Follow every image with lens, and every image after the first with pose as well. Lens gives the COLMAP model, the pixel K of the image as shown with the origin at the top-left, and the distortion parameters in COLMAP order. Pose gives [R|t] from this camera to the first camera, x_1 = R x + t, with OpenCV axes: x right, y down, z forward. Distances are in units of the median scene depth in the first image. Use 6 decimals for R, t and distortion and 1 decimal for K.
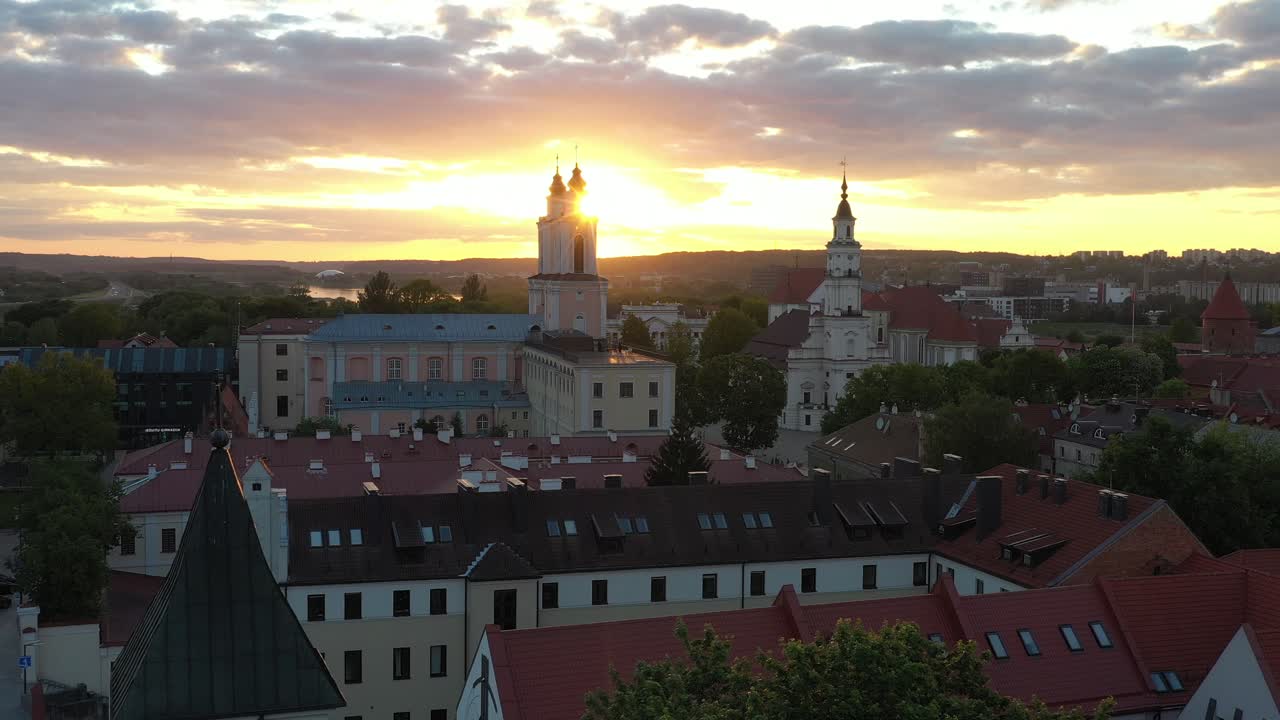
lens RADIAL K [[1471.3, 0, 640.0], [0, 1471.3, 360.0], [0, 0, 1]] dist [0.006727, -0.010729]
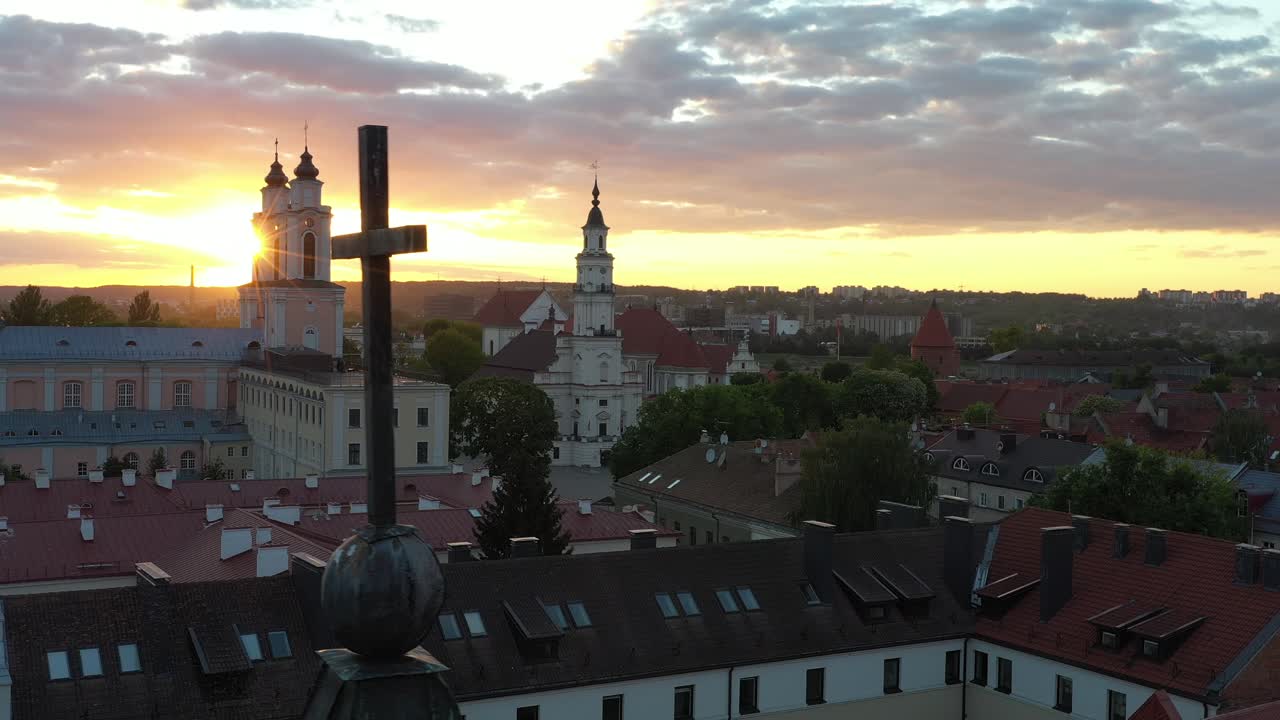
lens RADIAL K [[1471.3, 0, 640.0], [0, 1471.3, 360.0], [0, 0, 1]] dist [0.006727, -0.010729]
pose [[0.972712, 0.002702, 0.231999, -0.050637], [0.002634, 0.999739, -0.022686, 0.005857], [-0.232000, 0.022678, 0.972451, 0.145999]]
